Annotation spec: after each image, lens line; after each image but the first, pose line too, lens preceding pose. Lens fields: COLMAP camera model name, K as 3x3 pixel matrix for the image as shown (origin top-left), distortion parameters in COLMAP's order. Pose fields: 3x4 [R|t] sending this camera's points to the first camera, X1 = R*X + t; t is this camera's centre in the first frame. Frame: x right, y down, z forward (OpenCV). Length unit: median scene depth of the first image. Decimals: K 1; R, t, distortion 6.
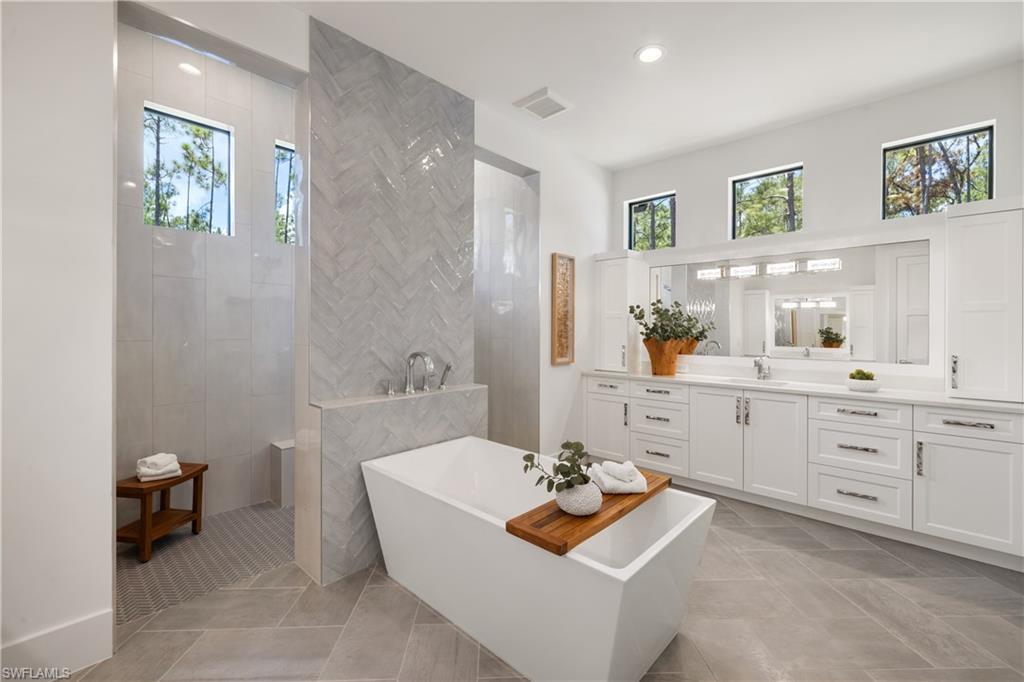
lens RADIAL K [[437.9, 0, 516.6], [0, 437.9, 326.0], [0, 0, 1]] dist [-0.000299, 0.000030]
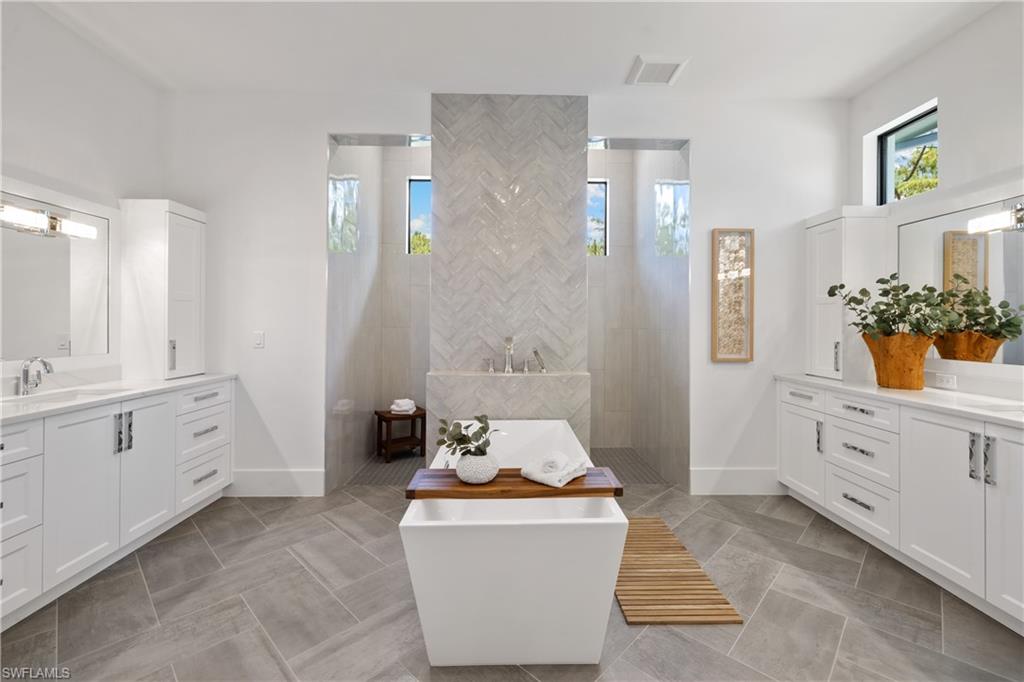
lens RADIAL K [[437.6, 0, 509.7], [0, 437.6, 319.6], [0, 0, 1]] dist [0.001484, 0.000169]
pose [[0.690239, -0.007050, -0.723547, 0.575369], [0.000292, 0.999955, -0.009466, 0.021122], [0.723581, 0.006323, 0.690210, 0.182158]]
